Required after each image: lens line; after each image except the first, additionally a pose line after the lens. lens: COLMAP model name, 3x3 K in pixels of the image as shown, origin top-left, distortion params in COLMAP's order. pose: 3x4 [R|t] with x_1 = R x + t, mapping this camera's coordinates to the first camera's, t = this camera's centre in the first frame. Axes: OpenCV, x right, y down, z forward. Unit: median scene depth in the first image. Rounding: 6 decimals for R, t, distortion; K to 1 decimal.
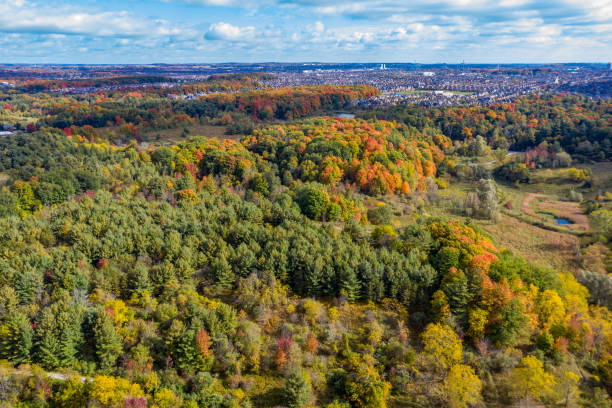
lens RADIAL K [[508.2, 0, 301.4], [0, 508.2, 201.0], [0, 0, 1]] dist [-0.011952, 0.006164]
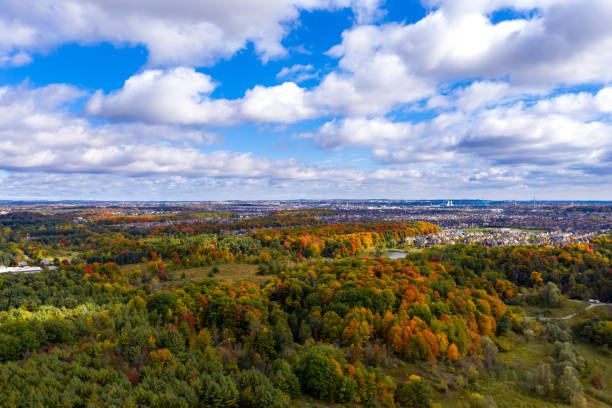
lens RADIAL K [[500.7, 0, 302.5], [0, 500.7, 200.2], [0, 0, 1]] dist [-0.006524, 0.001548]
pose [[0.990380, -0.000234, -0.138374, 0.075114], [-0.036024, 0.965081, -0.259461, -0.039655], [0.133603, 0.261950, 0.955789, 0.155473]]
